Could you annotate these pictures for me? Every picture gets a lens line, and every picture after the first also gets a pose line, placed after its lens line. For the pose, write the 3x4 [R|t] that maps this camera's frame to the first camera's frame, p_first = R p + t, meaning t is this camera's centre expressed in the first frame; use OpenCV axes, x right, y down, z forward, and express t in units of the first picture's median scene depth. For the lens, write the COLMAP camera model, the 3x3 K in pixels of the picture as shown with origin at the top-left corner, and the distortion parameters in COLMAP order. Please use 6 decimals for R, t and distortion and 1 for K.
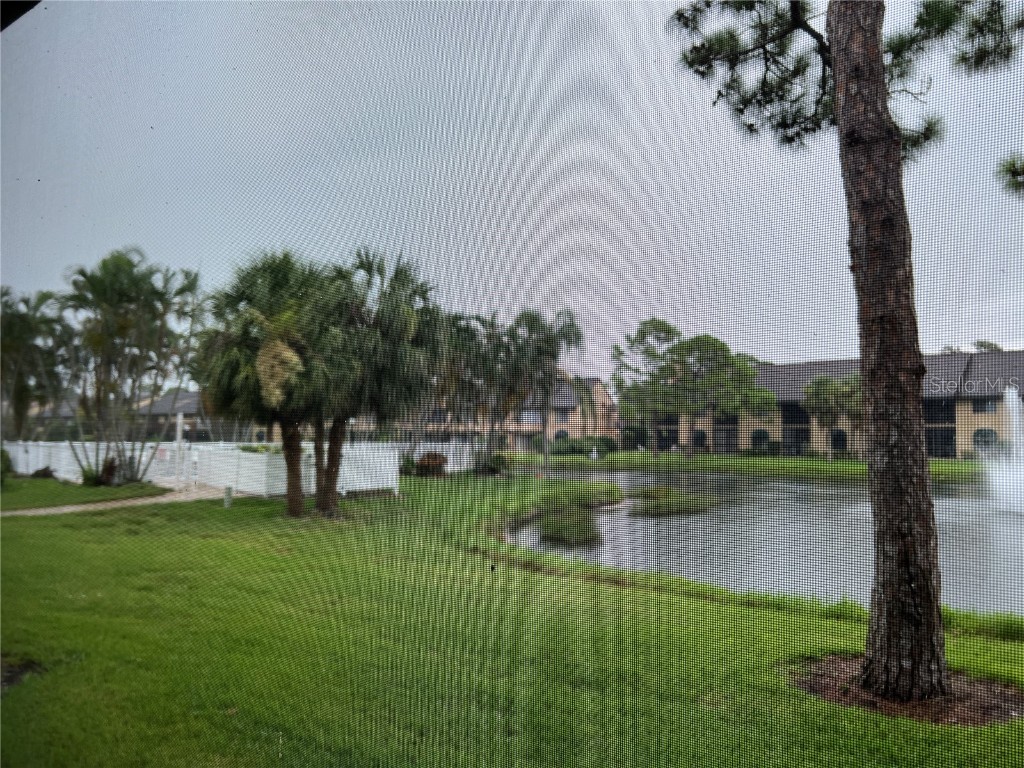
lens RADIAL K [[774.3, 0, 502.1], [0, 774.3, 391.0], [0, 0, 1]] dist [0.051290, -0.061941]
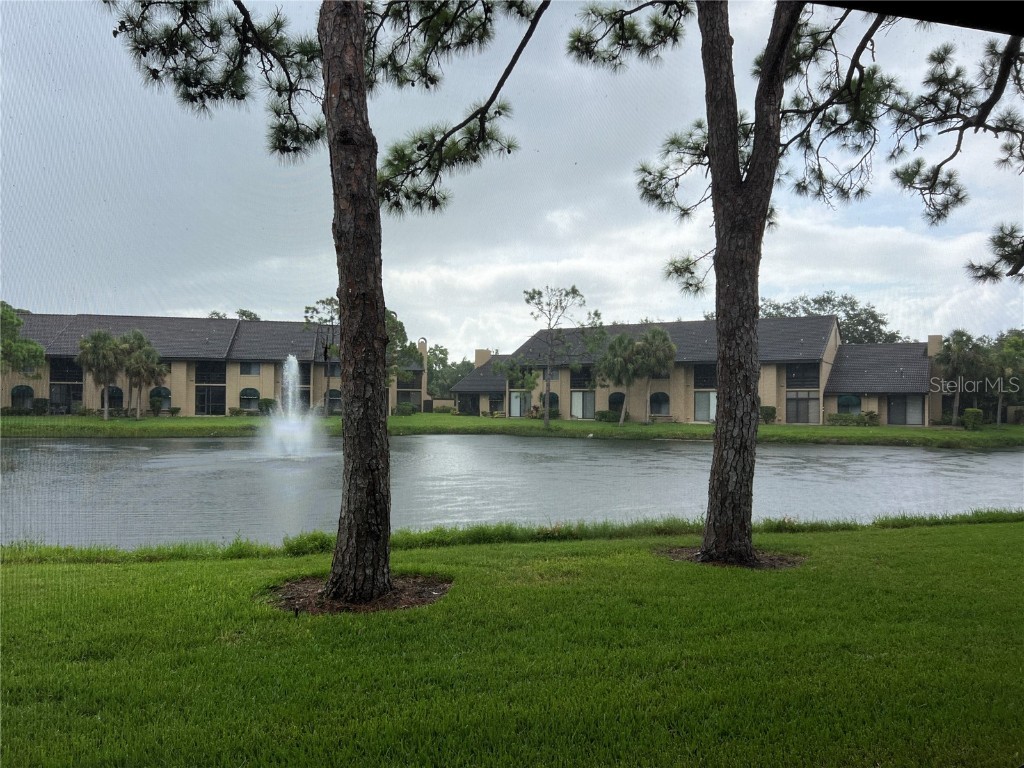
lens RADIAL K [[774.3, 0, 507.8], [0, 774.3, 390.9], [0, 0, 1]] dist [0.051290, -0.061941]
pose [[0.626666, 0.012516, 0.779187, -0.300200], [-0.054035, 0.998162, 0.027425, 0.010638], [-0.777412, -0.059290, 0.626191, 0.055242]]
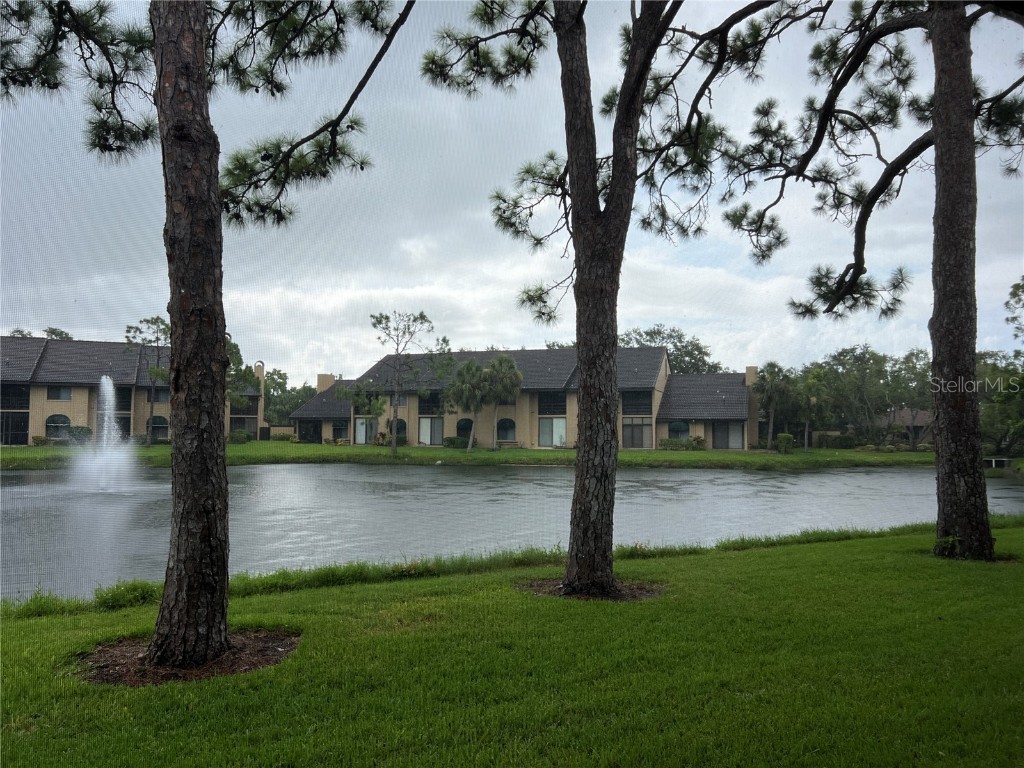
lens RADIAL K [[774.3, 0, 513.1], [0, 774.3, 389.3], [0, 0, 1]] dist [0.051290, -0.061941]
pose [[0.453956, 0.044452, 0.889914, -0.251460], [-0.058610, 0.998081, -0.019958, 0.009534], [-0.889094, -0.043098, 0.455691, 0.123979]]
